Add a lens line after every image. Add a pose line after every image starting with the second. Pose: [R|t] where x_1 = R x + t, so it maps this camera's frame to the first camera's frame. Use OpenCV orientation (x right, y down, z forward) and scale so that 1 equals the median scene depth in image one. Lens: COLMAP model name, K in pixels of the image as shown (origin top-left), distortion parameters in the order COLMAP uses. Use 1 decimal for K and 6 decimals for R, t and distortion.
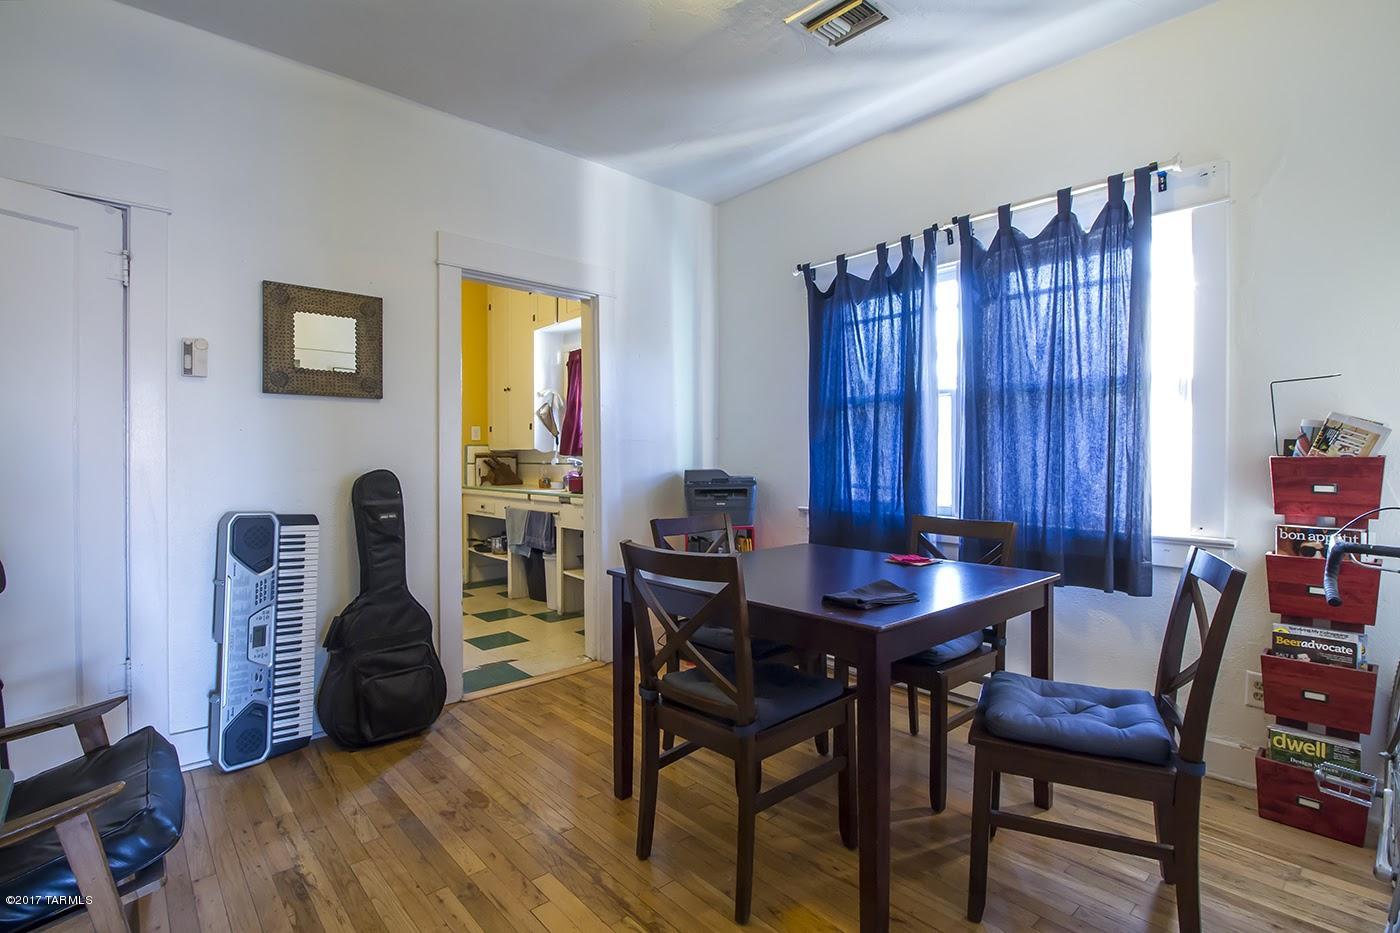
lens RADIAL K [[652.6, 0, 704.5], [0, 652.6, 458.0], [0, 0, 1]] dist [-0.000752, -0.009535]
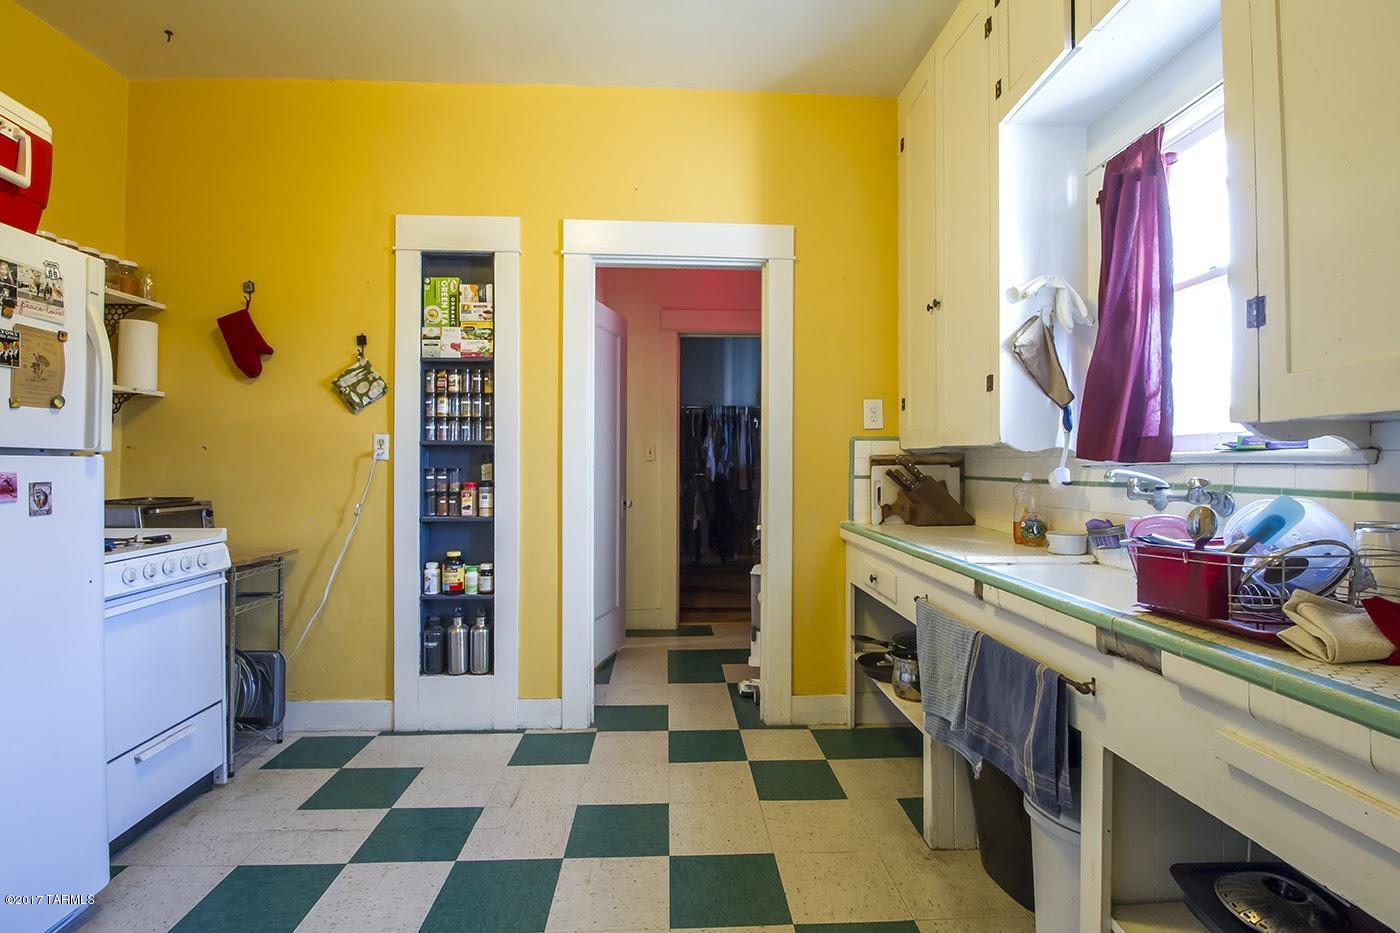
lens RADIAL K [[652.6, 0, 704.5], [0, 652.6, 458.0], [0, 0, 1]] dist [-0.000752, -0.009535]
pose [[0.768436, -0.000451, -0.639927, -0.151008], [-0.005704, 0.999955, -0.007554, -0.001308], [0.639902, 0.009455, 0.768399, 0.601348]]
